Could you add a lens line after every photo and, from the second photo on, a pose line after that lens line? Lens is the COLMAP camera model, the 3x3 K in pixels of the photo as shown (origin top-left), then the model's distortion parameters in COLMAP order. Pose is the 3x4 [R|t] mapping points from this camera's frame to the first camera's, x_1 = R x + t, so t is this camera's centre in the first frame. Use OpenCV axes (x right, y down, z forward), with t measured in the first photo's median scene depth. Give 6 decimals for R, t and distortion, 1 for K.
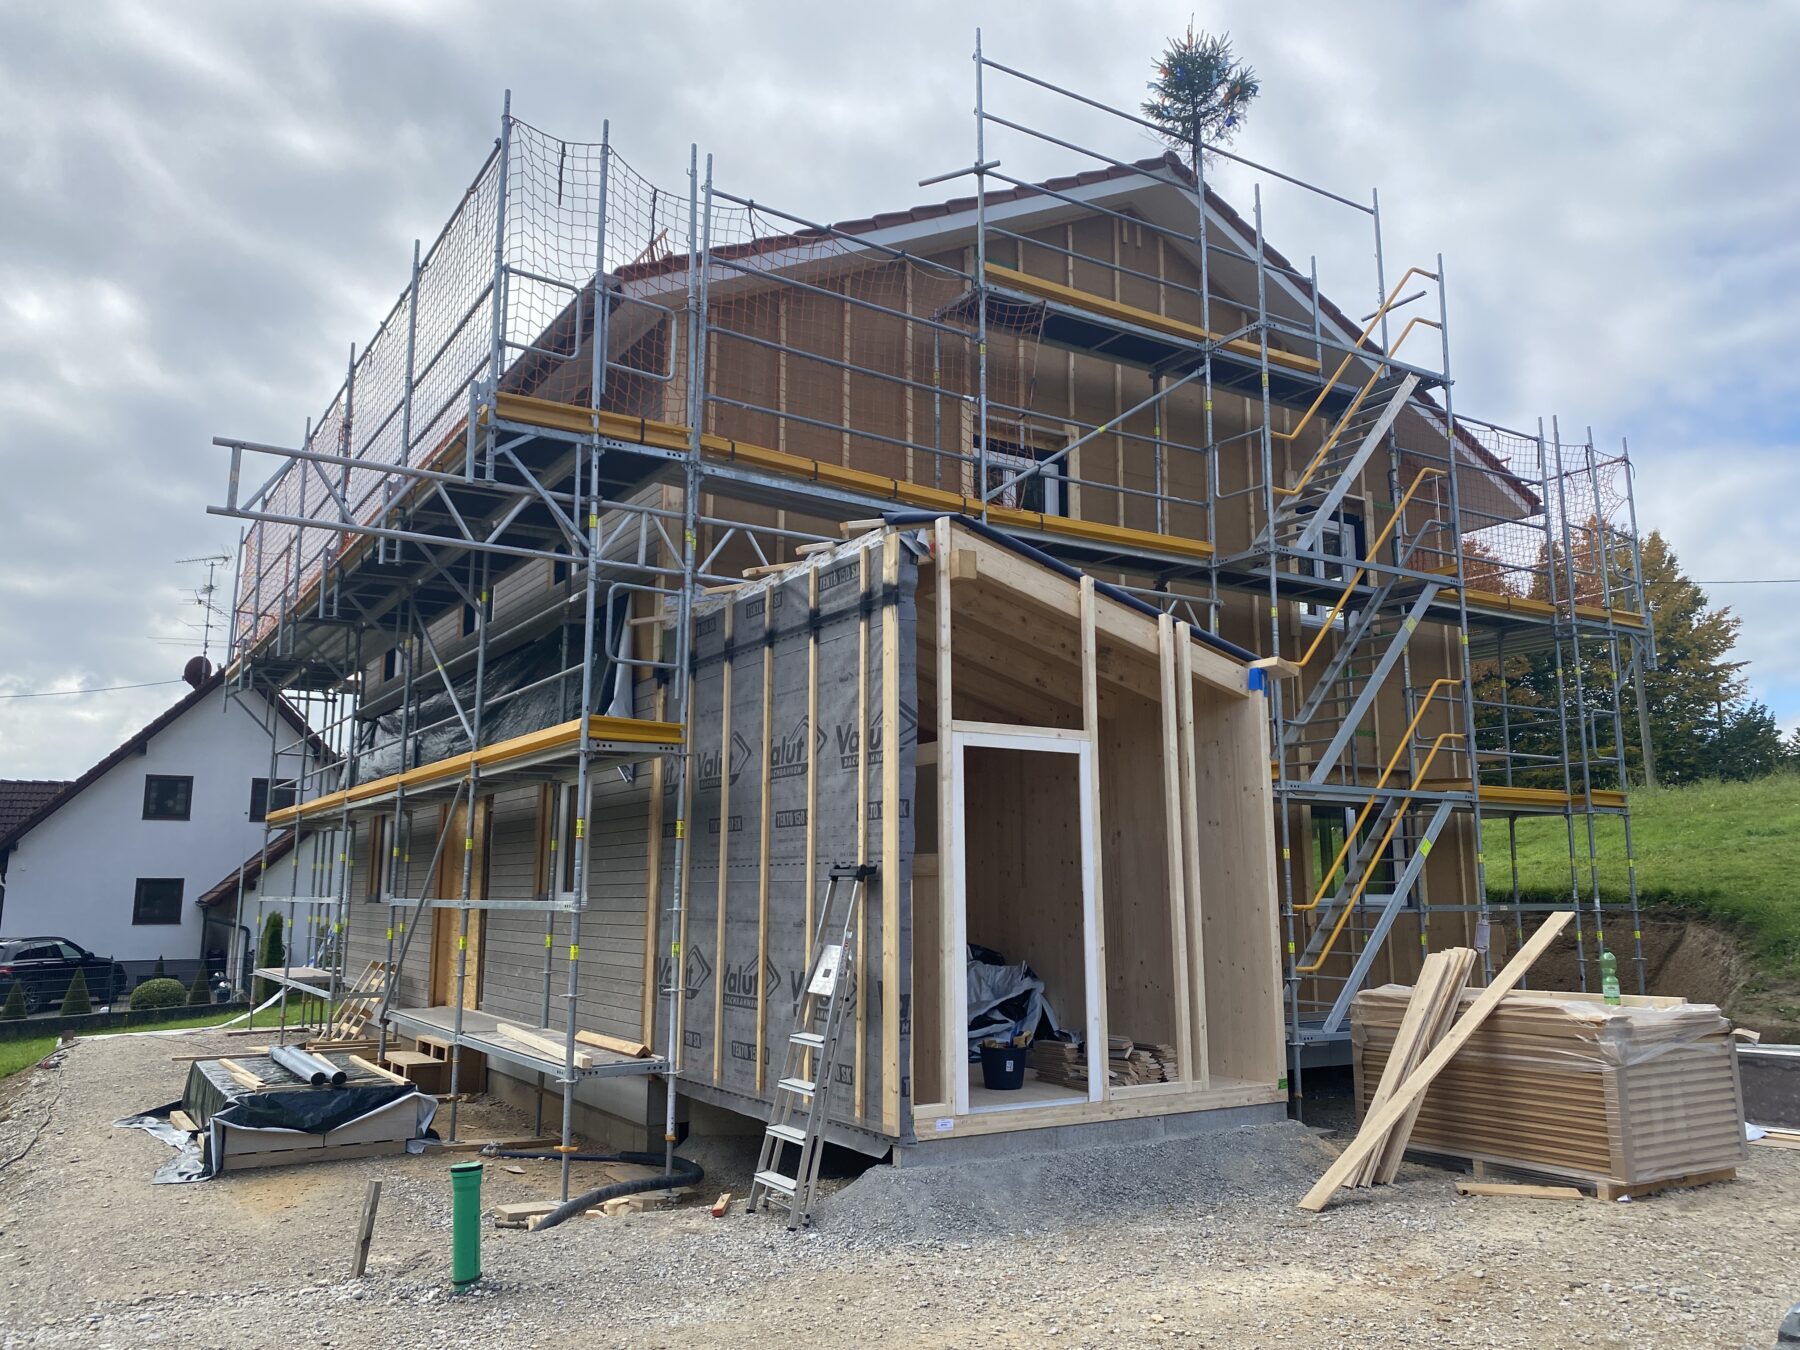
lens RADIAL K [[1403.9, 0, 892.6], [0, 1403.9, 645.4], [0, 0, 1]] dist [0.038572, -0.041158]
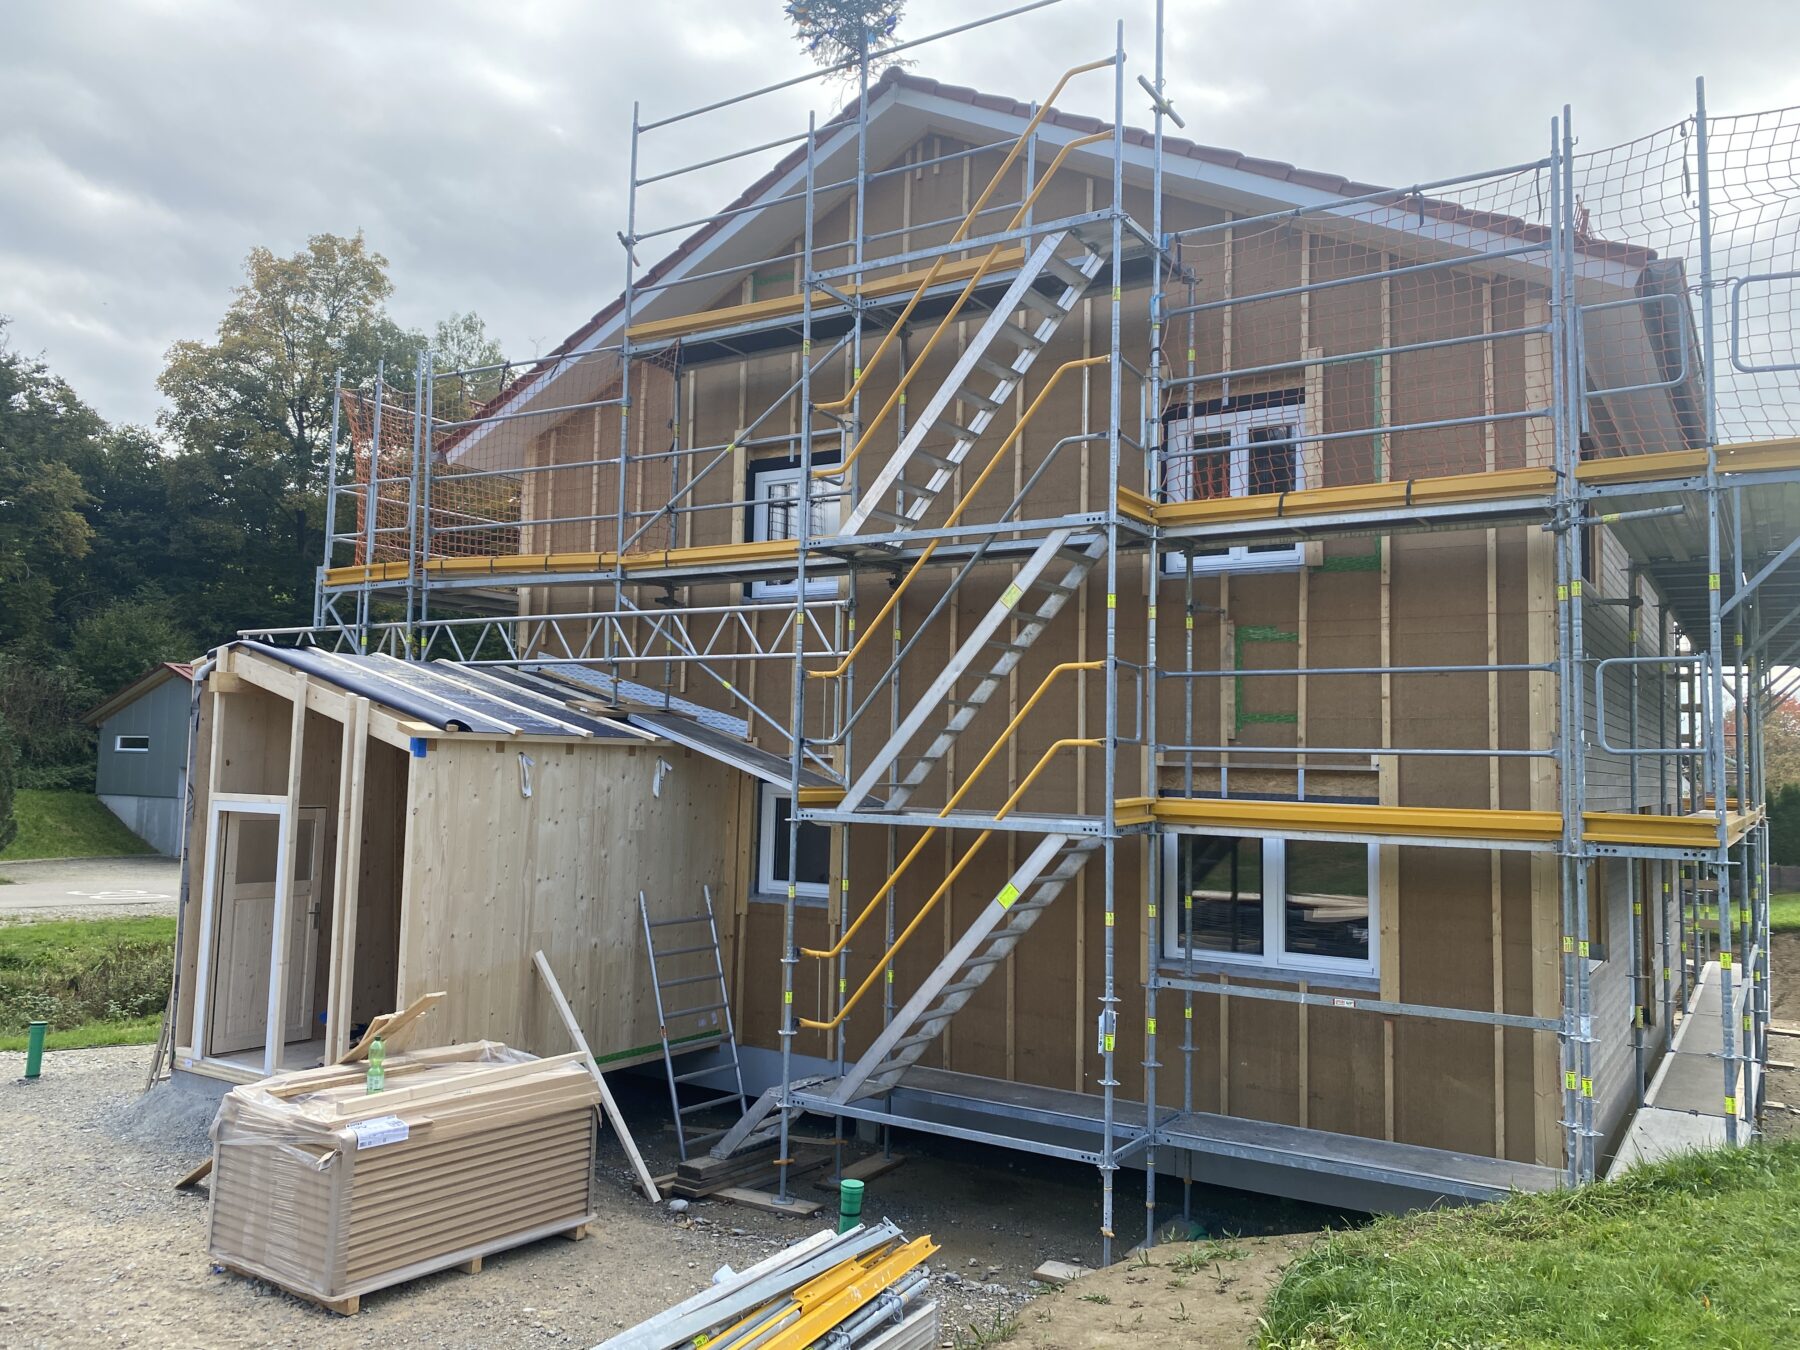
lens RADIAL K [[1372.2, 0, 900.0], [0, 1372.2, 675.0], [0, 0, 1]] dist [-0.002205, 0.058019]
pose [[0.436586, -0.058483, -0.897760, 1.094551], [0.138219, 0.990398, 0.002699, 0.018627], [0.888982, -0.125266, 0.440477, 0.689430]]
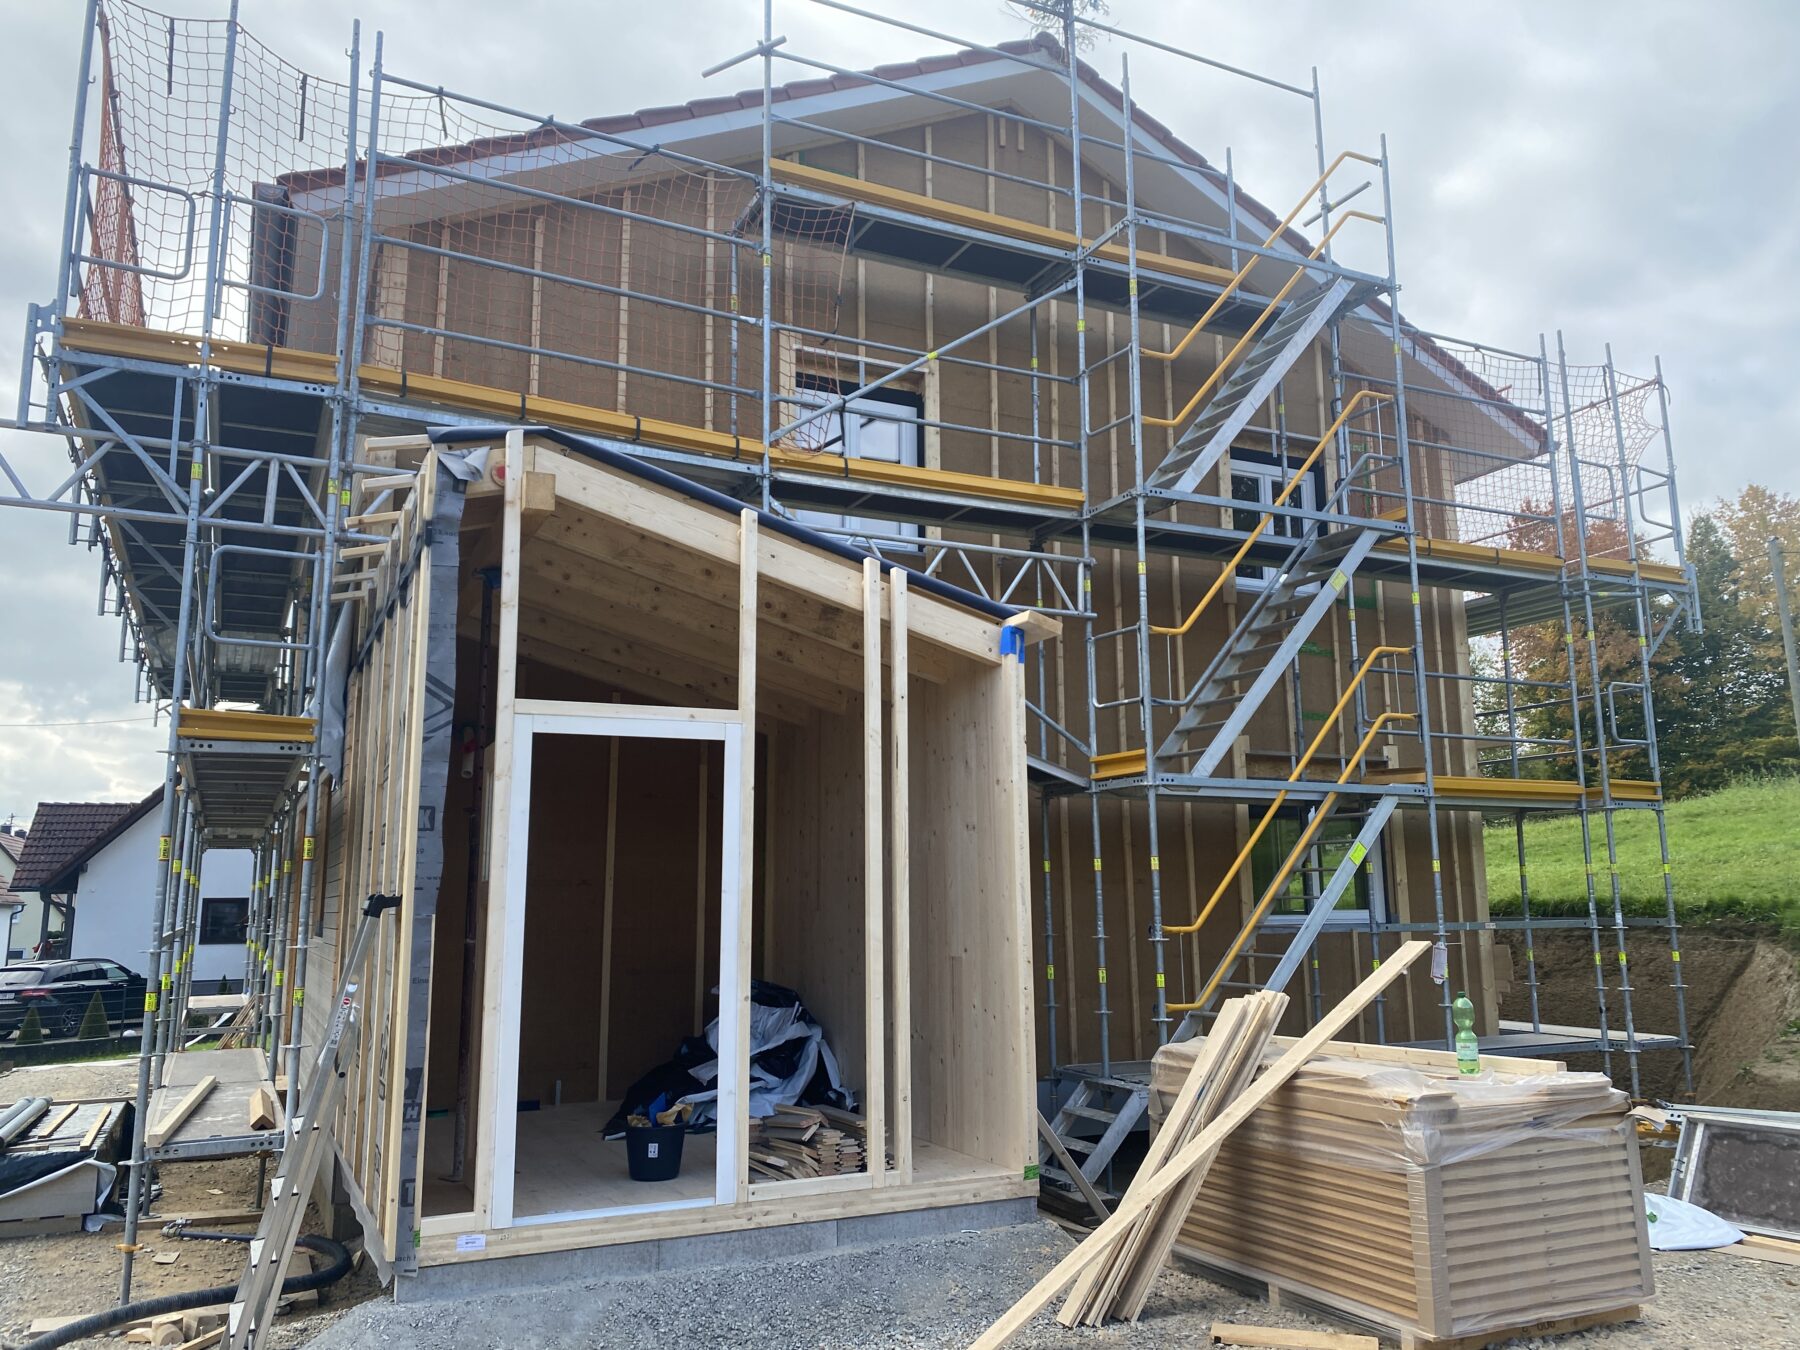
lens RADIAL K [[1403.9, 0, 892.6], [0, 1403.9, 645.4], [0, 0, 1]] dist [0.038572, -0.041158]
pose [[0.994054, -0.028644, -0.105057, 0.217244], [0.027932, 0.999576, -0.008243, 0.024706], [0.105249, 0.005259, 0.994432, 0.179716]]
